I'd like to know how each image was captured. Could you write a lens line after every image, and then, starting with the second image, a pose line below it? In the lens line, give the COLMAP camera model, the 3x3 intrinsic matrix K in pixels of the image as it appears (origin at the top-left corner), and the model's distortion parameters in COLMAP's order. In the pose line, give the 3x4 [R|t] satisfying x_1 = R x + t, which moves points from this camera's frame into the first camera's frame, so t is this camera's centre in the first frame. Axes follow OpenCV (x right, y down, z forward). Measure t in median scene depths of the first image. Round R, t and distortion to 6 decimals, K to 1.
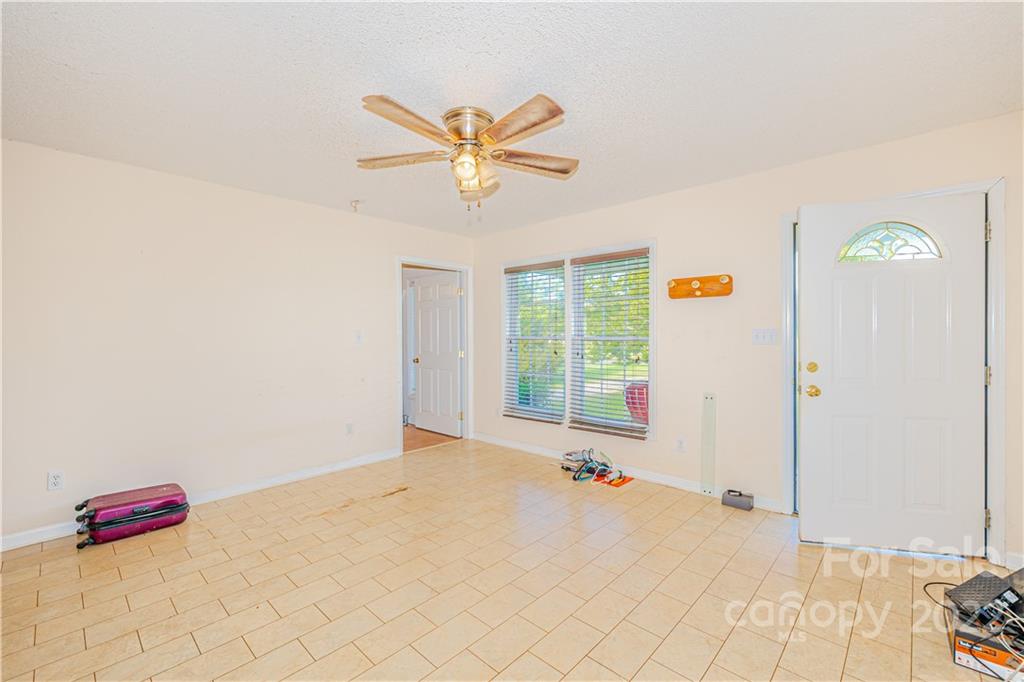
lens RADIAL K [[429.7, 0, 511.5], [0, 429.7, 337.0], [0, 0, 1]] dist [-0.001766, -0.000431]
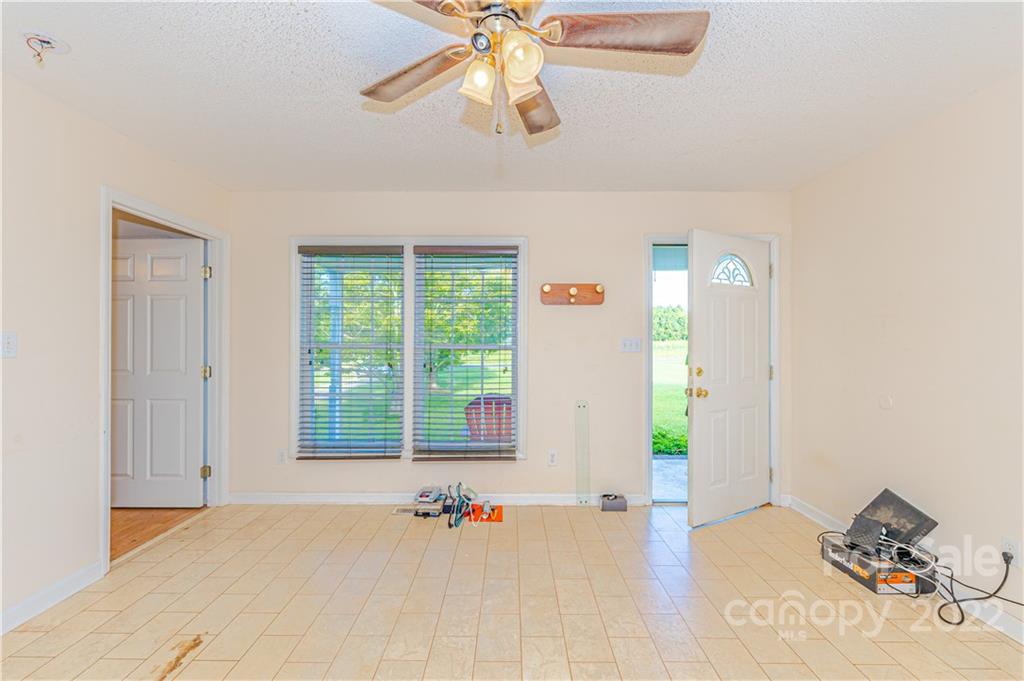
lens RADIAL K [[429.7, 0, 512.3], [0, 429.7, 339.5], [0, 0, 1]] dist [-0.001766, -0.000431]
pose [[0.734610, 0.005636, 0.678466, -0.281382], [-0.001474, 0.999976, -0.006711, -0.004859], [-0.678487, 0.003930, 0.734601, 0.319850]]
